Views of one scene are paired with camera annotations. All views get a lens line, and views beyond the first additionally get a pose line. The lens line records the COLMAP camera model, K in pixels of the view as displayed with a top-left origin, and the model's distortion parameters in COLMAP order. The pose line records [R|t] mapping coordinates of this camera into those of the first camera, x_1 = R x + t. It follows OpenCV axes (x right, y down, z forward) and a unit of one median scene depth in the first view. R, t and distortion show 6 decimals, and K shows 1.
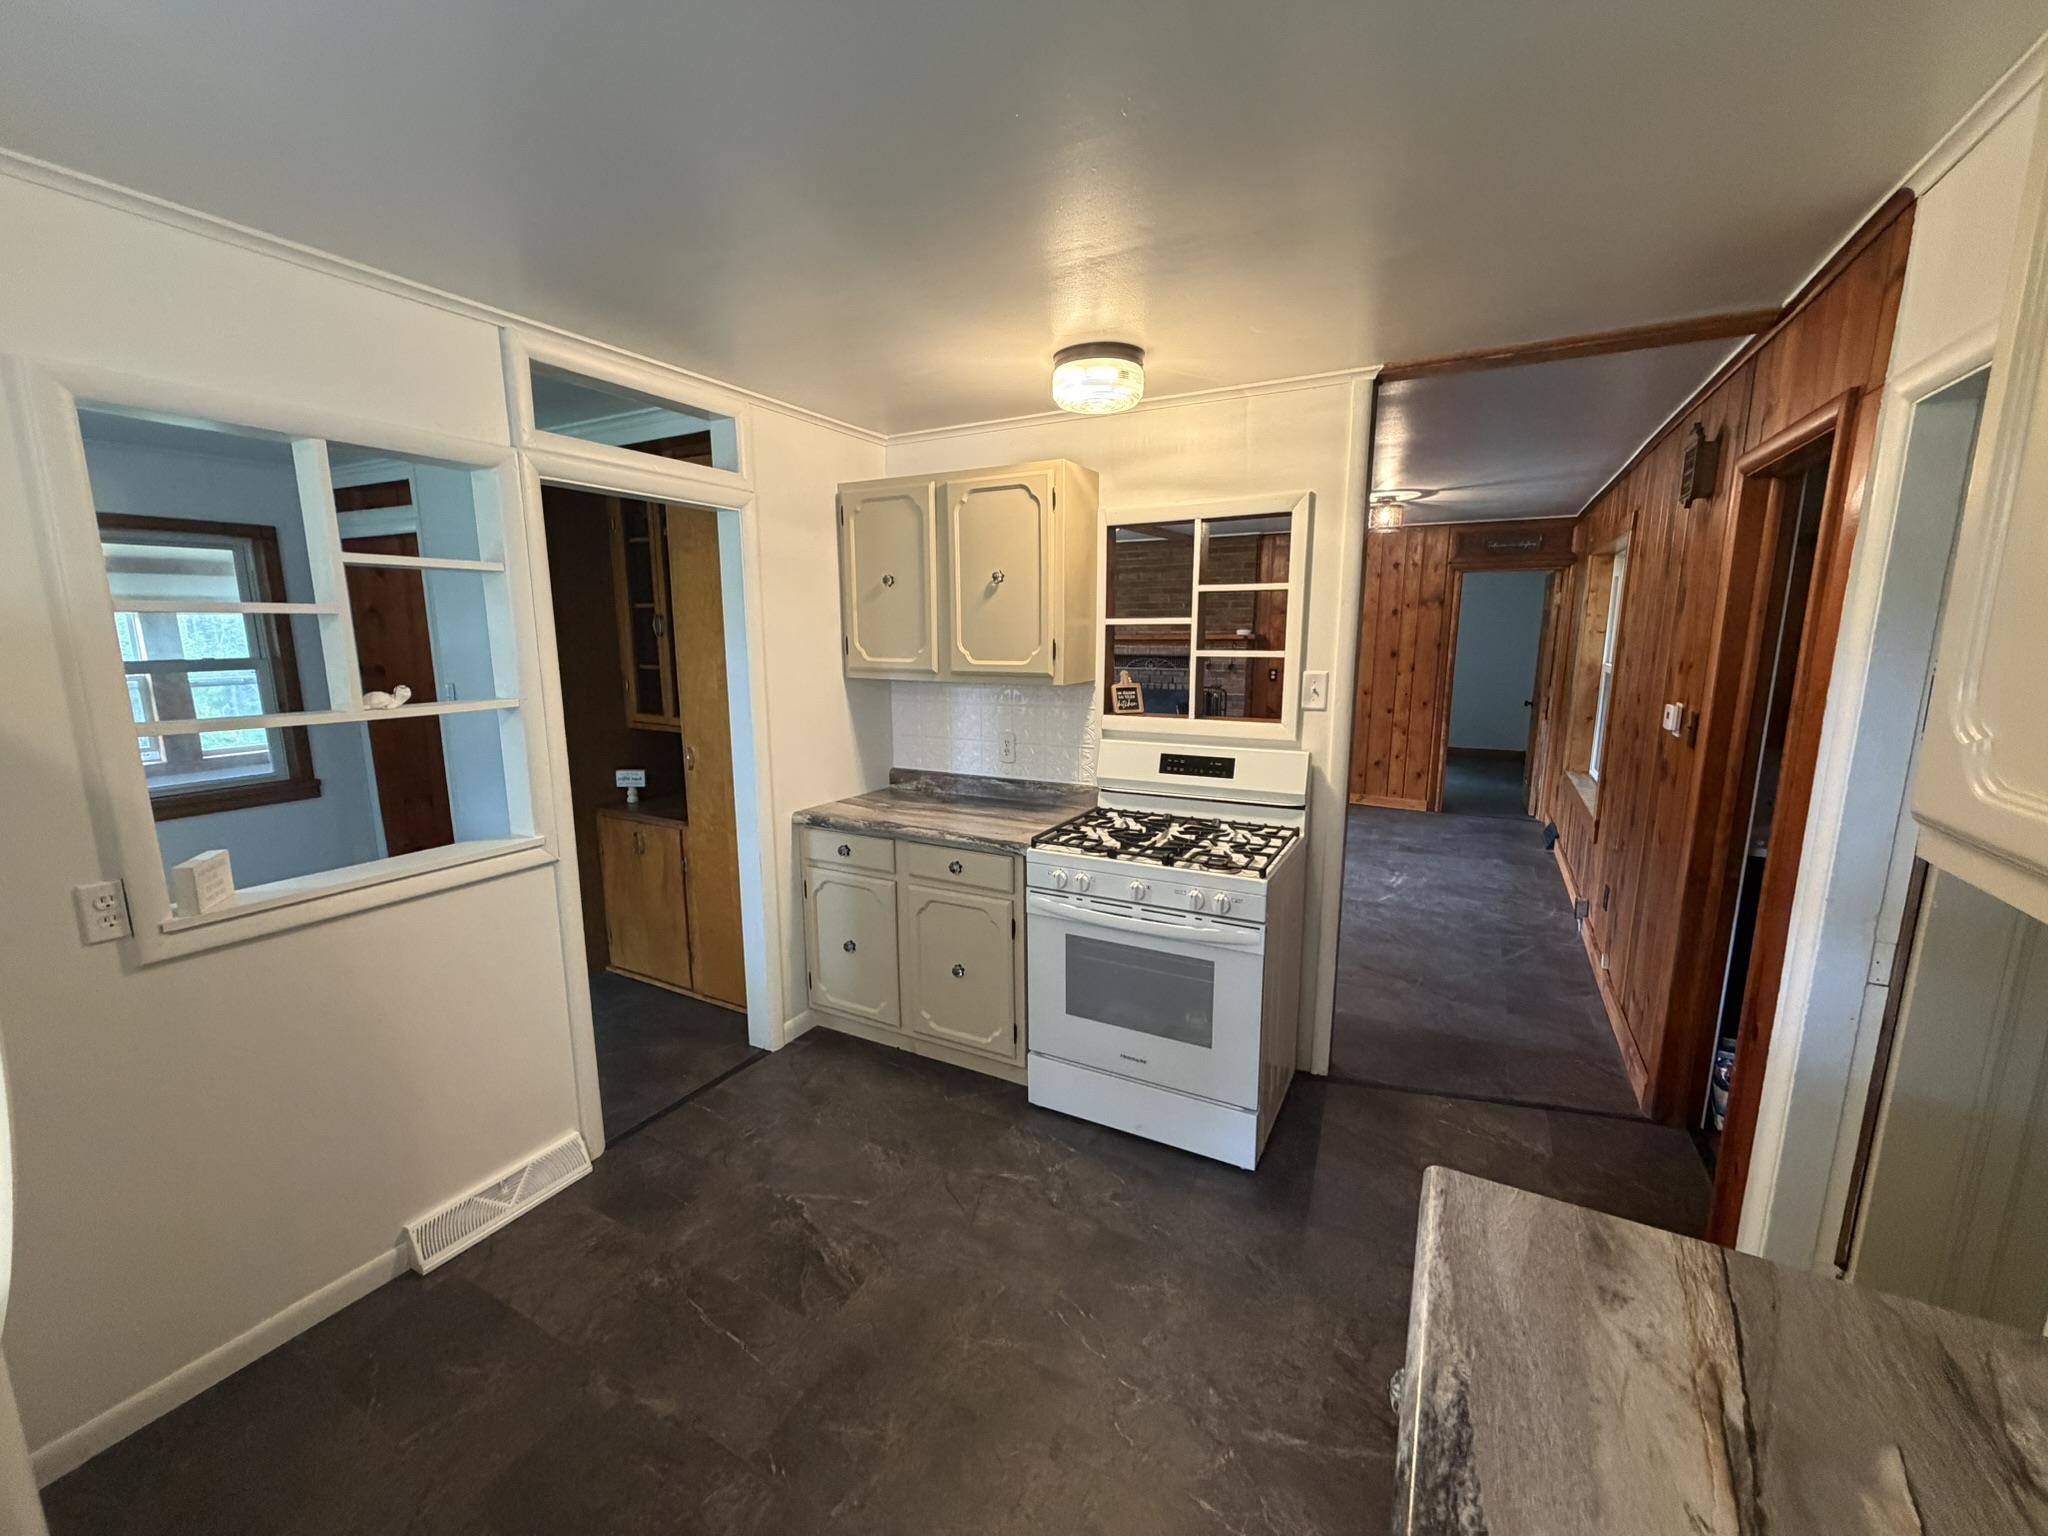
lens RADIAL K [[816.9, 0, 1027.3], [0, 816.9, 766.4], [0, 0, 1]] dist [0.002328, 0.000099]
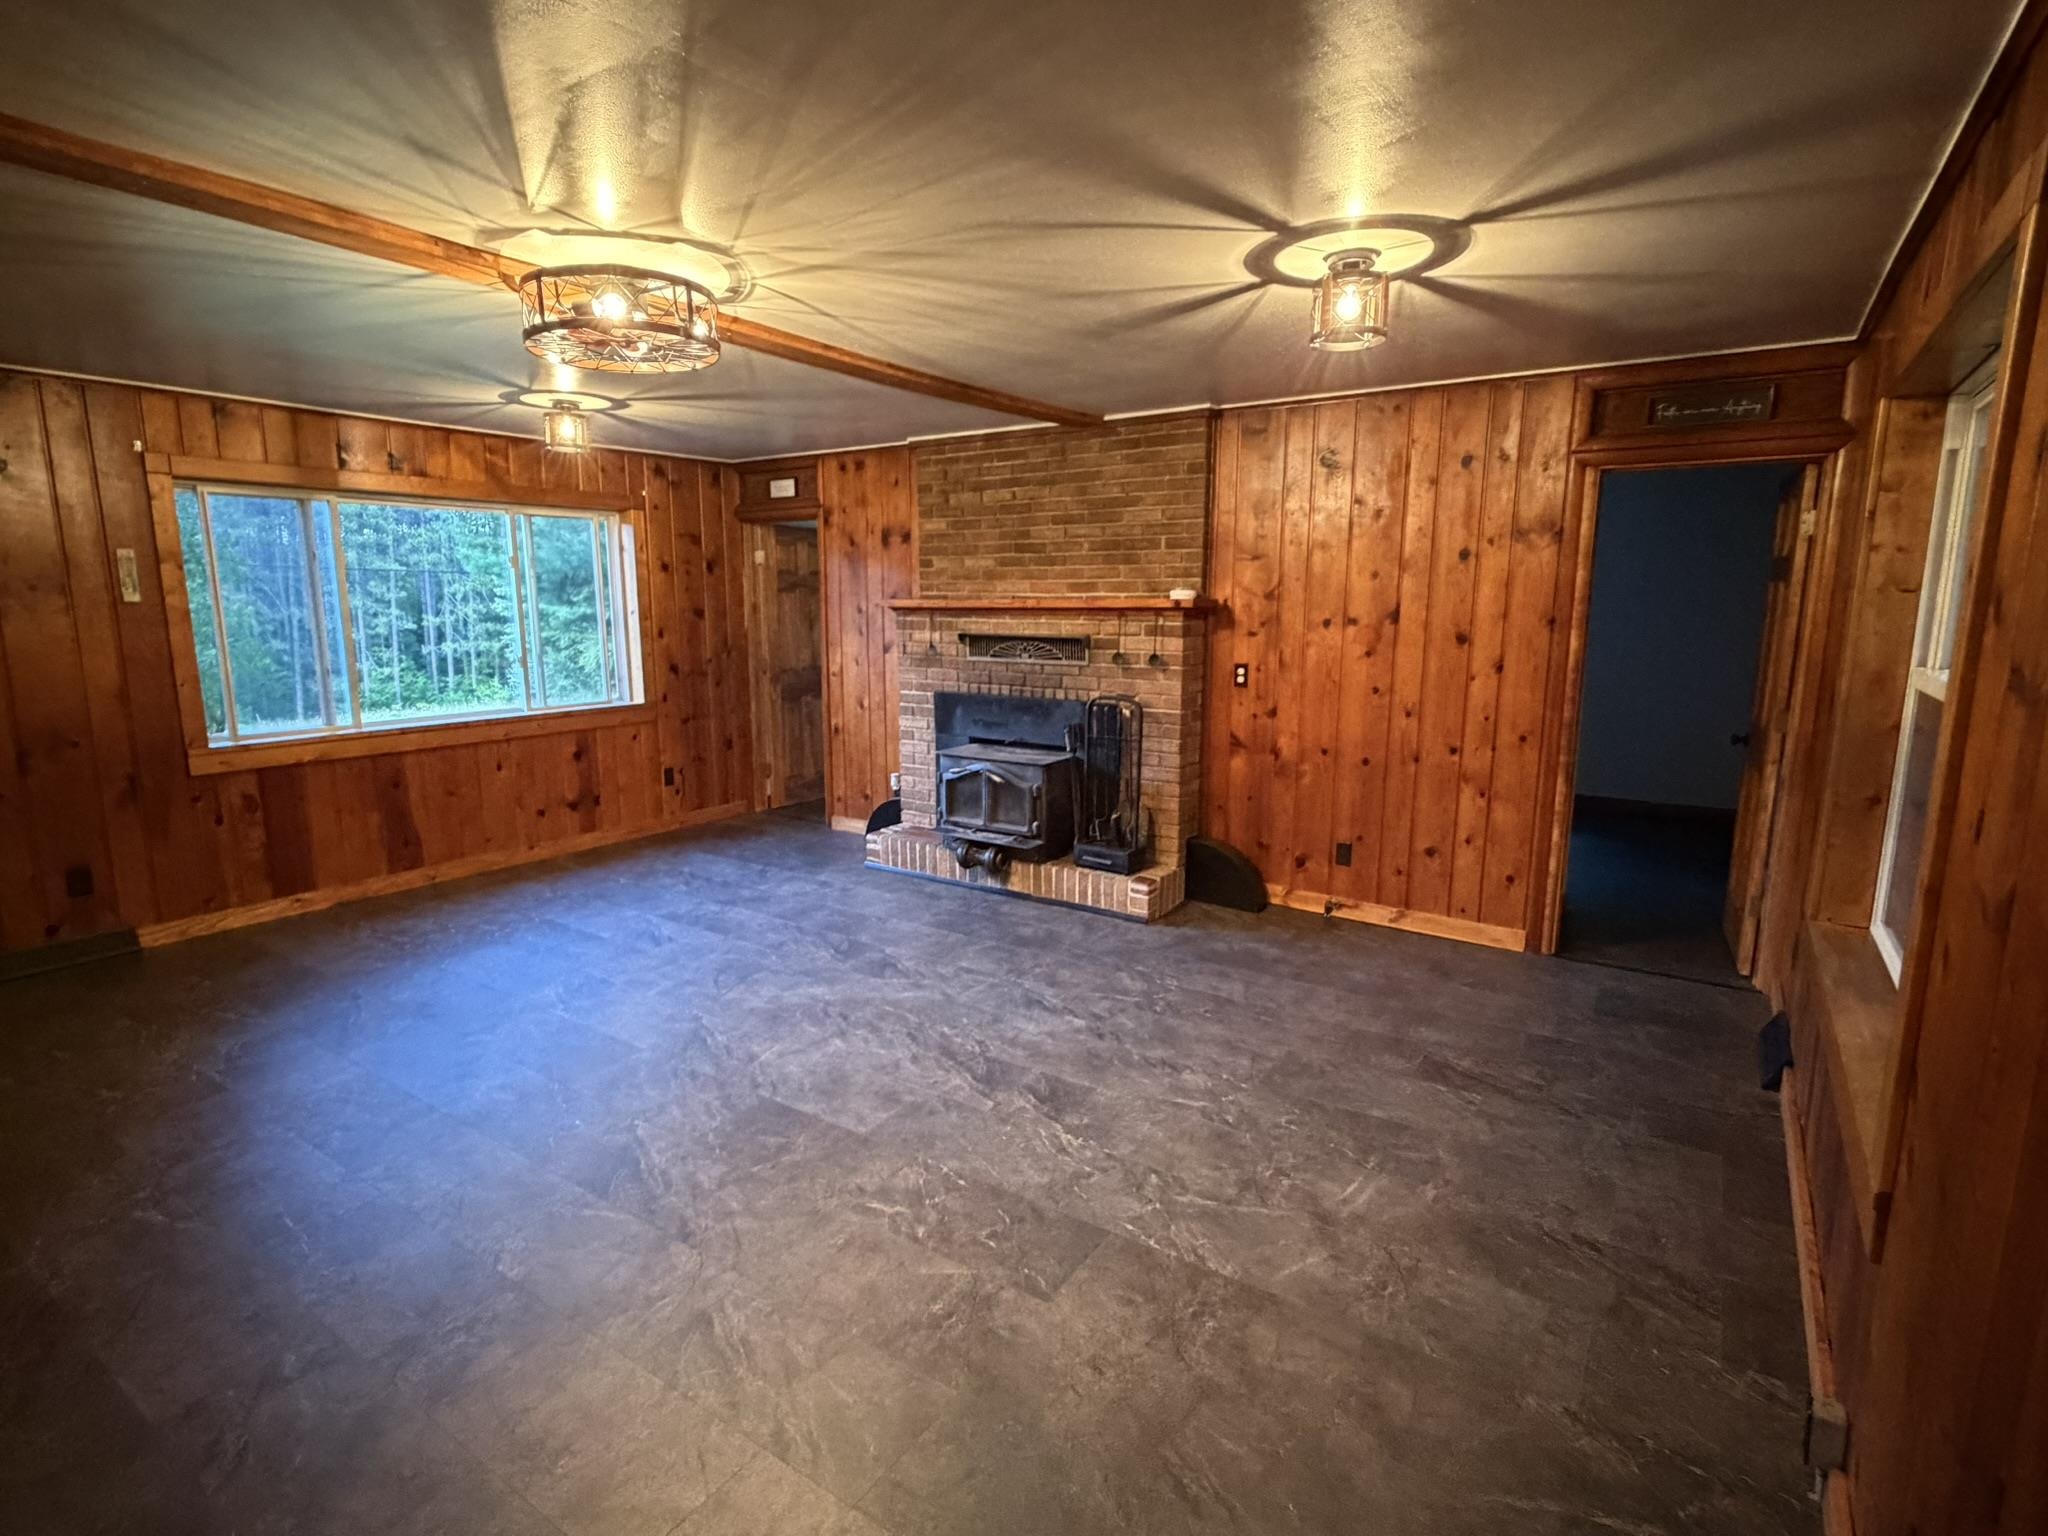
lens RADIAL K [[1016.4, 0, 1021.2], [0, 1016.4, 771.8], [0, 0, 1]] dist [-0.004248, -0.000293]
pose [[0.994489, 0.021005, -0.102719, 0.242083], [-0.021047, 0.999778, 0.000679, -0.049458], [0.102710, 0.001487, 0.994710, 0.347429]]
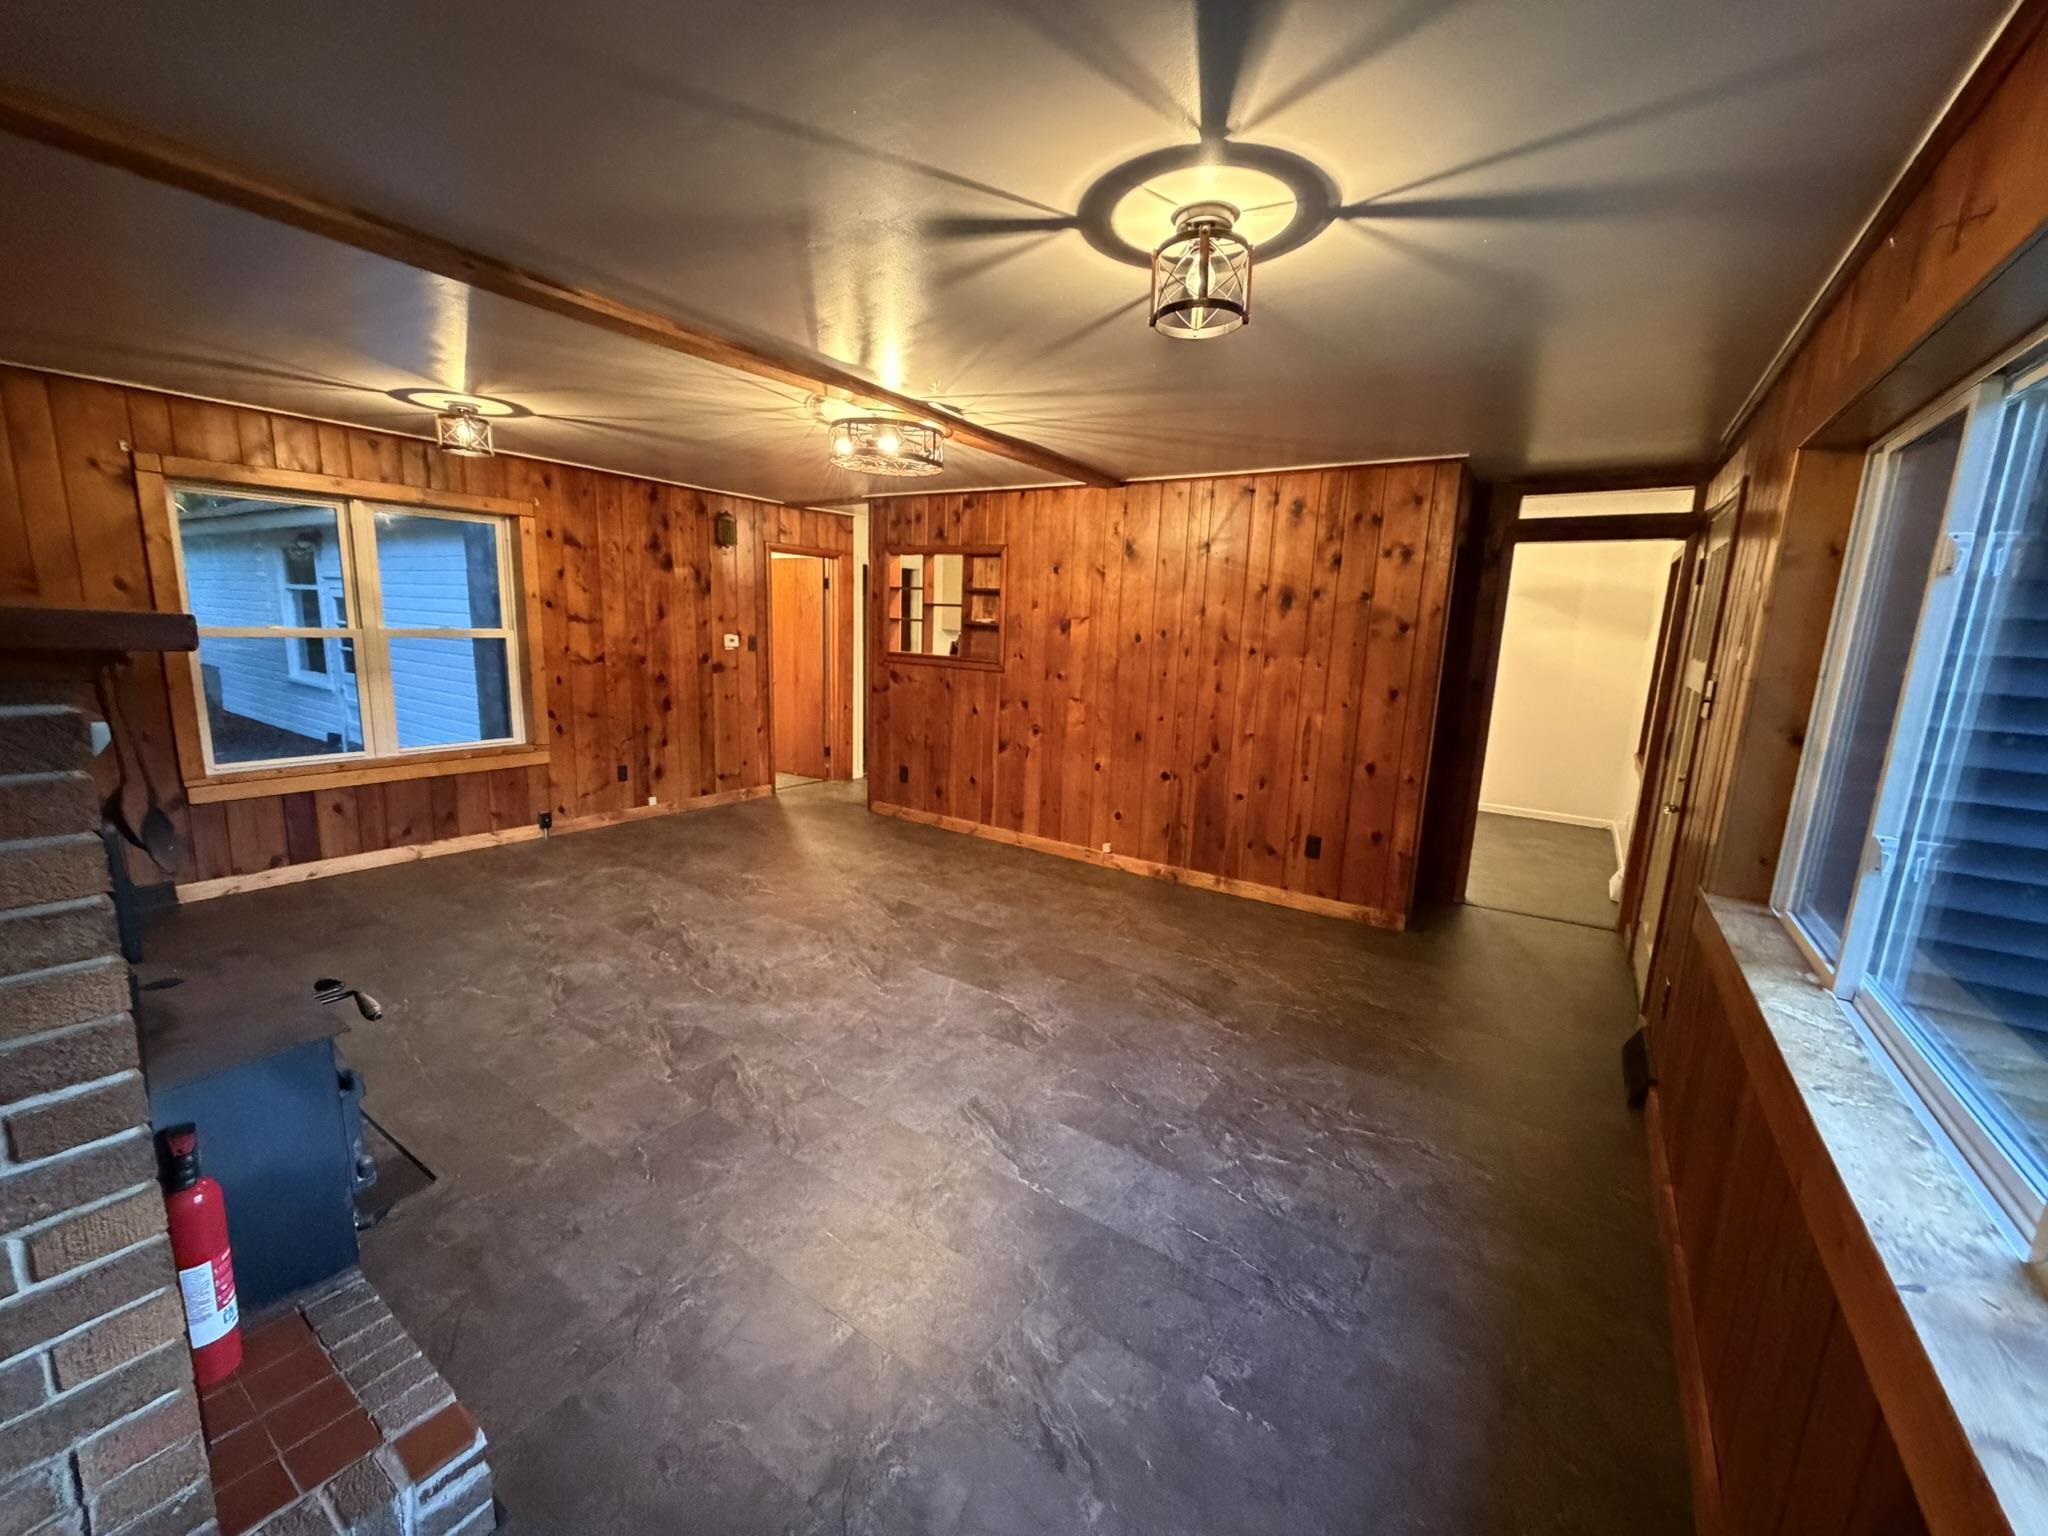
lens RADIAL K [[816.9, 0, 1022.2], [0, 816.9, 769.9], [0, 0, 1]] dist [0.002328, 0.000099]
pose [[-0.994077, -0.053868, 0.094386, -0.093607], [-0.017822, 0.937554, 0.347384, -0.206577], [-0.107205, 0.343644, -0.932961, 1.246055]]
